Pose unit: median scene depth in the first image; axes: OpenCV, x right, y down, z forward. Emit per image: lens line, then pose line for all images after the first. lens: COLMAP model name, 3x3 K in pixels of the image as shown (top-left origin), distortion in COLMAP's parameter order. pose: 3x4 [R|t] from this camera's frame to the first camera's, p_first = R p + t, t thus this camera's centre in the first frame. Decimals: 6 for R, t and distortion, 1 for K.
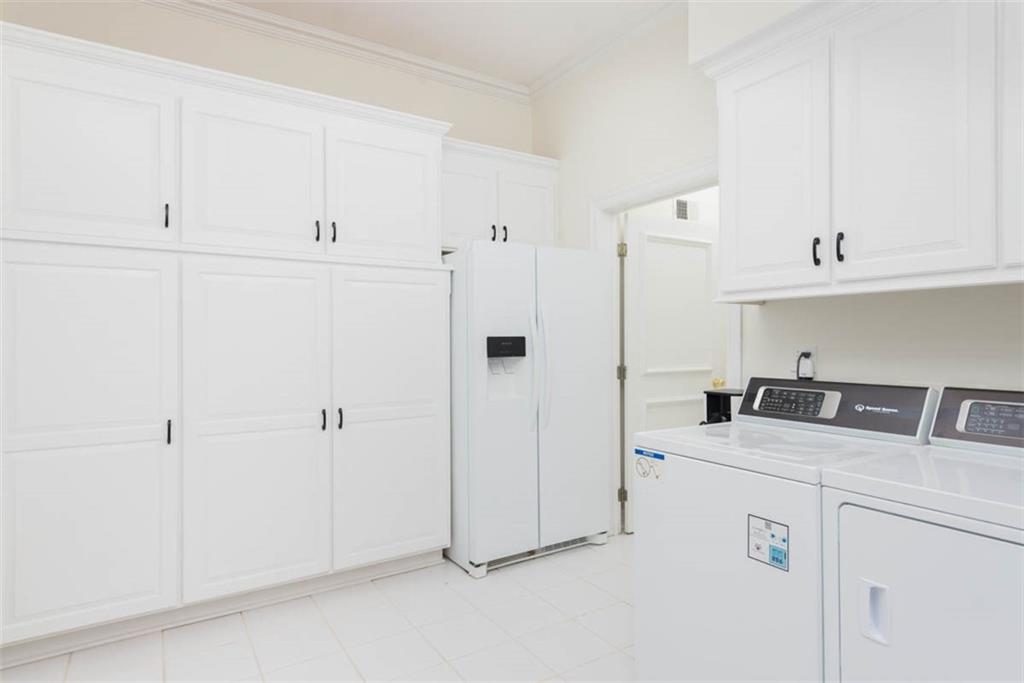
lens RADIAL K [[553.3, 0, 514.2], [0, 553.3, 342.4], [0, 0, 1]] dist [-0.005316, -0.000896]
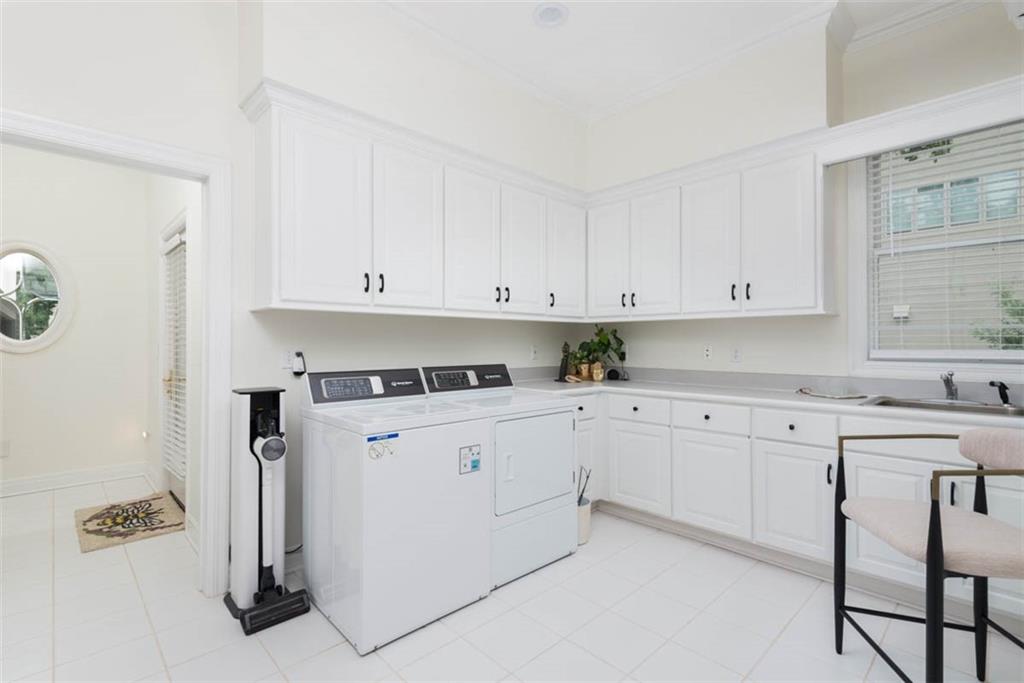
lens RADIAL K [[475.2, 0, 513.9], [0, 475.2, 342.3], [0, 0, 1]] dist [0.004282, -0.000084]
pose [[-0.211637, 0.002751, 0.977345, -0.997777], [-0.007460, 0.999962, -0.004430, -0.002480], [-0.977320, -0.008228, -0.211608, 1.138259]]
